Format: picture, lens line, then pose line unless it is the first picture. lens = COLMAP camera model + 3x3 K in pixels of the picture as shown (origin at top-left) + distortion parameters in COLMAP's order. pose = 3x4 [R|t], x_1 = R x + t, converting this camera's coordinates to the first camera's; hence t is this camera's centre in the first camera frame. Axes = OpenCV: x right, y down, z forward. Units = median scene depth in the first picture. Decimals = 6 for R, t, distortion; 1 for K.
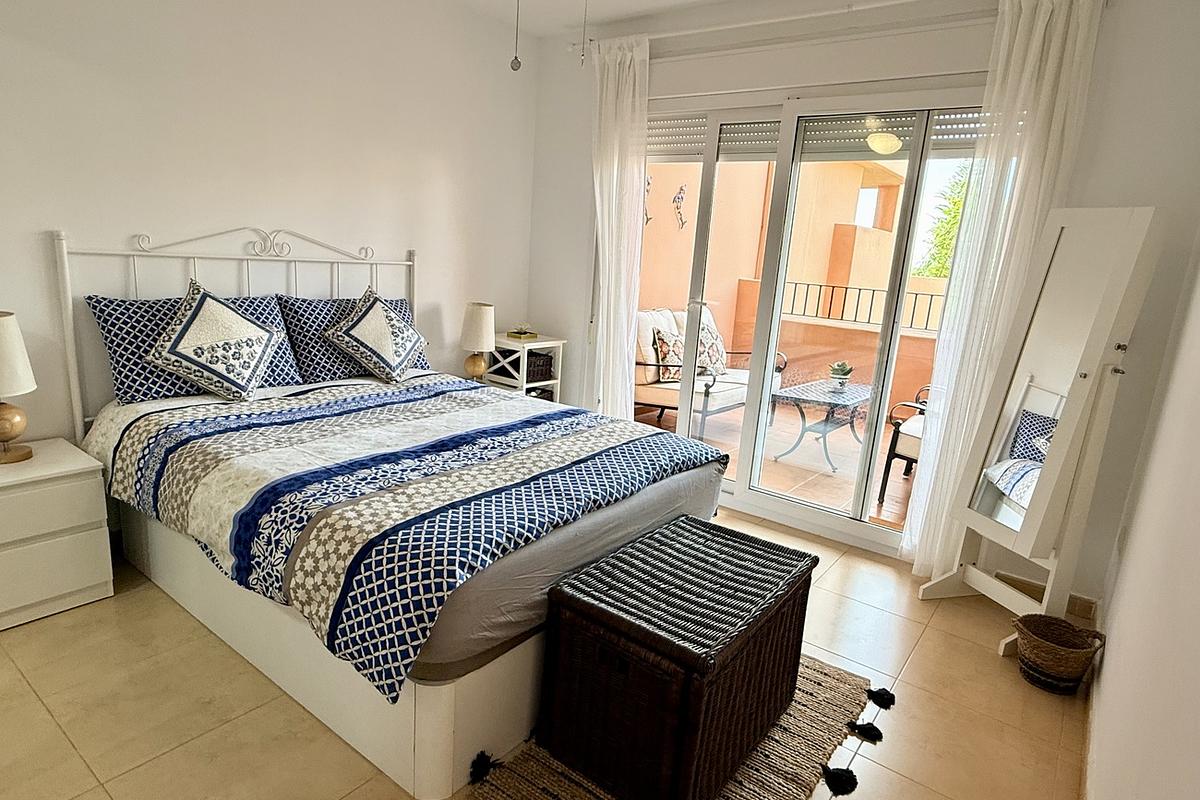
lens RADIAL K [[674.6, 0, 600.0], [0, 674.6, 402.8], [0, 0, 1]] dist [0.000743, -0.000318]
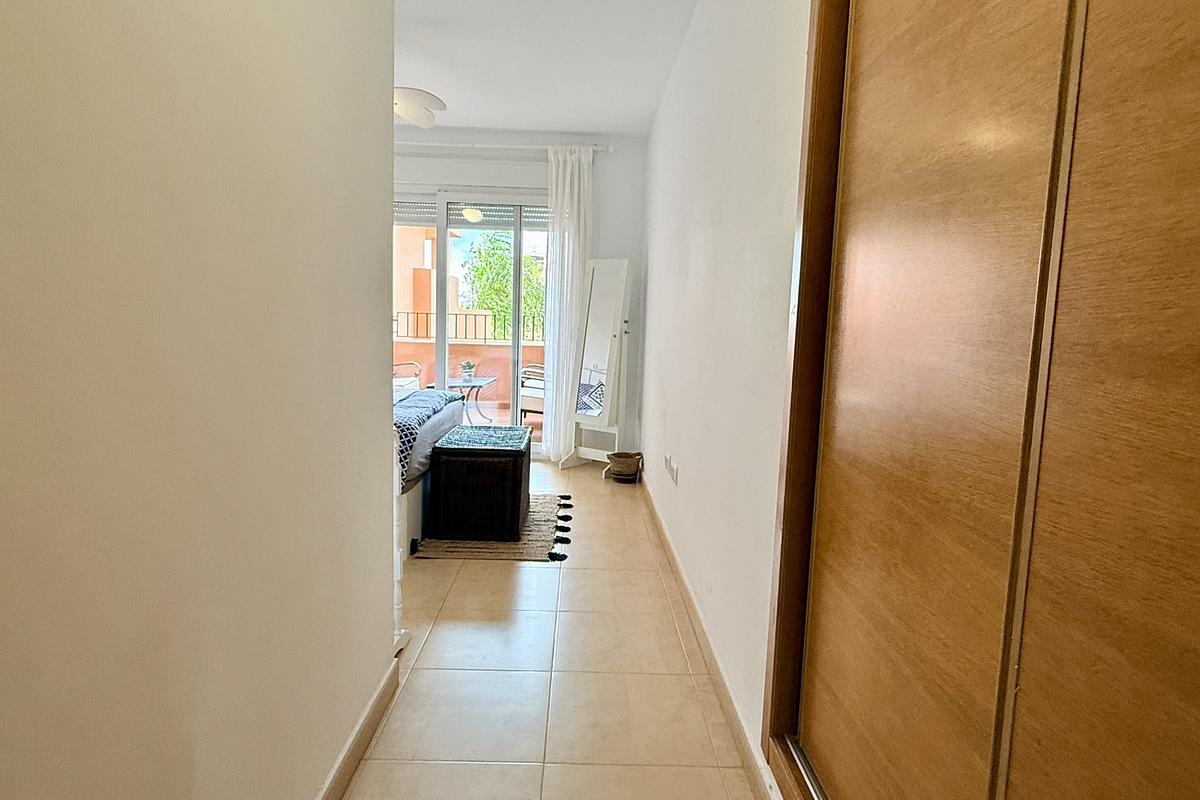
lens RADIAL K [[674.6, 0, 598.0], [0, 674.6, 397.9], [0, 0, 1]] dist [0.000743, -0.000318]
pose [[0.782078, -0.116243, 0.612243, -0.594558], [0.158551, 0.987235, -0.015092, 0.160484], [-0.602673, 0.108875, 0.790526, -0.576957]]
